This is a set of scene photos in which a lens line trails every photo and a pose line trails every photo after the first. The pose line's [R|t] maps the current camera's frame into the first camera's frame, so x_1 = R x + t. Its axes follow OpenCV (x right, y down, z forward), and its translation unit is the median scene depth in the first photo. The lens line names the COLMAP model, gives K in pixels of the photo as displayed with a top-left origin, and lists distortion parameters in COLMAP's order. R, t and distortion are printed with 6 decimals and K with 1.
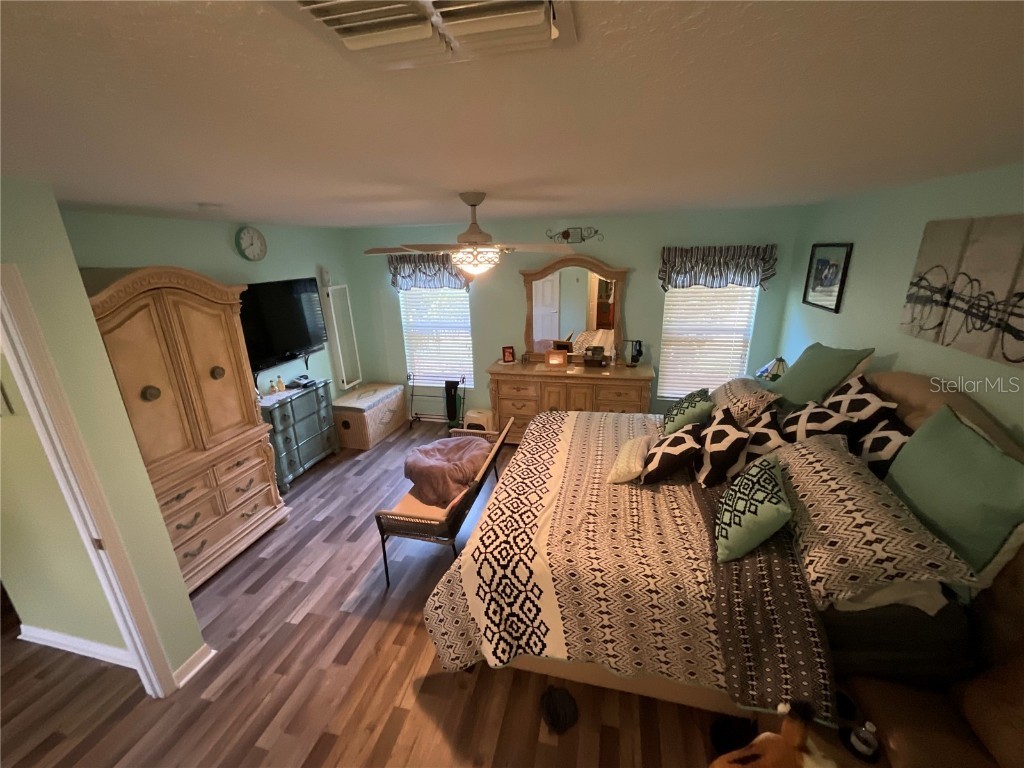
lens RADIAL K [[412.7, 0, 513.4], [0, 412.7, 384.1], [0, 0, 1]] dist [0.001347, -0.001544]
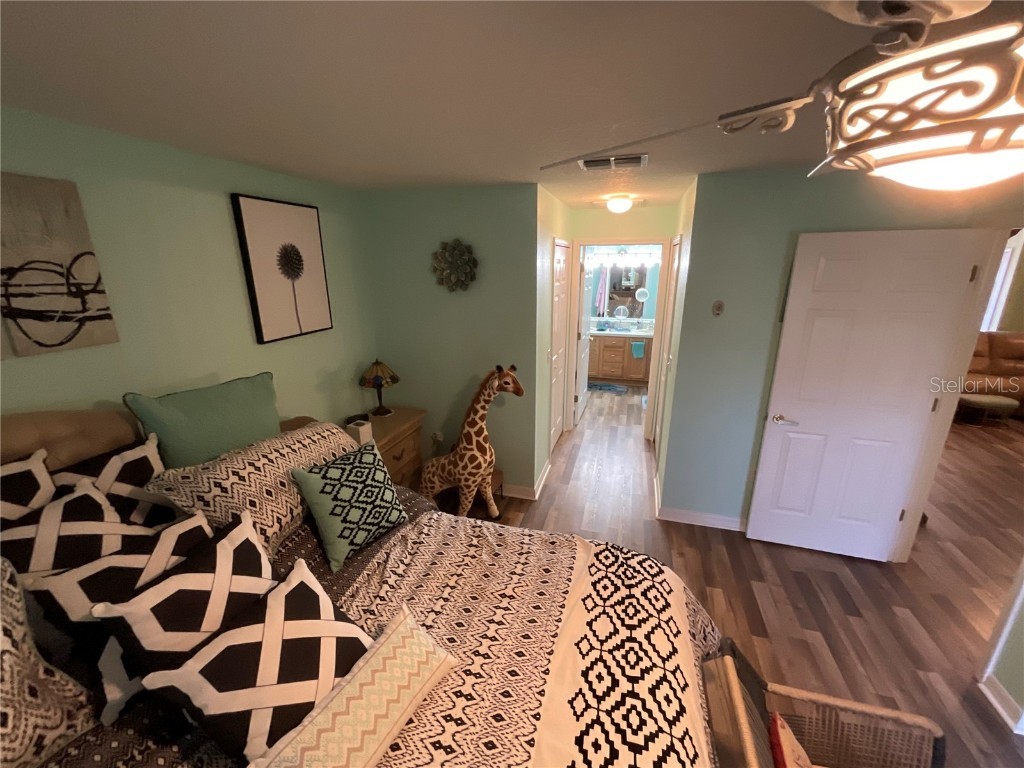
lens RADIAL K [[412.7, 0, 514.2], [0, 412.7, 382.7], [0, 0, 1]] dist [0.001347, -0.001544]
pose [[-0.998154, 0.015536, 0.058715, 0.129046], [0.045861, 0.826599, 0.560919, -0.317391], [-0.039819, 0.562577, -0.825786, 1.250648]]
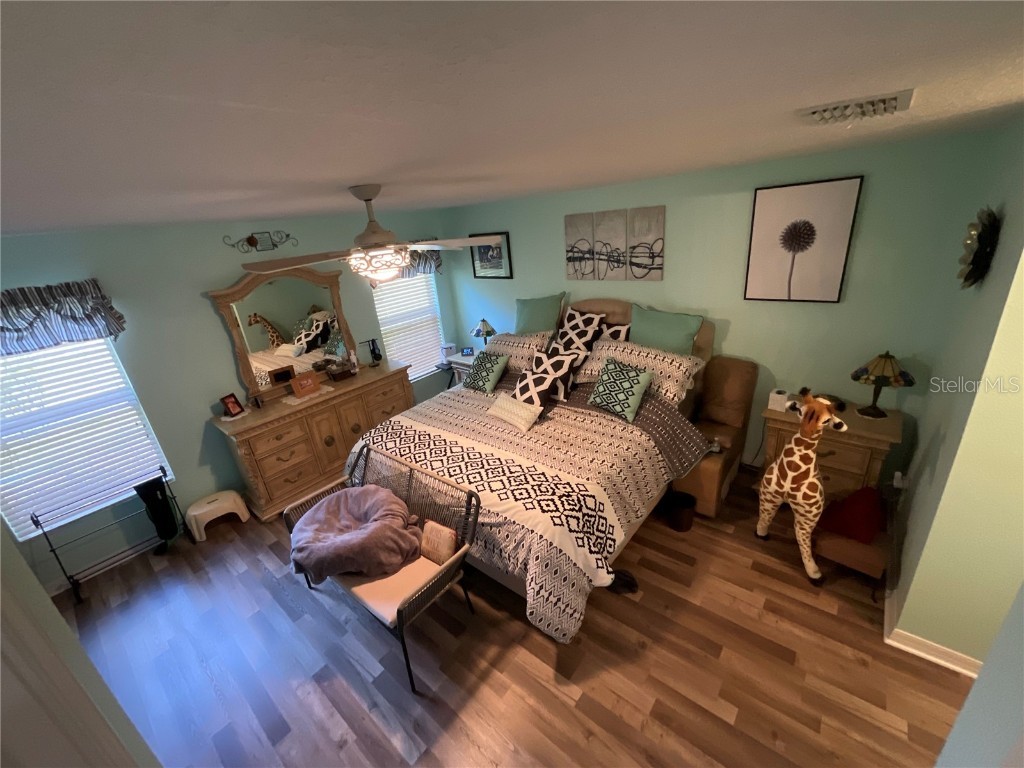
lens RADIAL K [[412.7, 0, 509.8], [0, 412.7, 383.1], [0, 0, 1]] dist [0.001347, -0.001544]
pose [[0.454272, -0.341682, 0.822734, -0.760574], [0.353387, 0.916870, 0.185654, -0.138631], [-0.817774, 0.206406, 0.537254, 0.367261]]
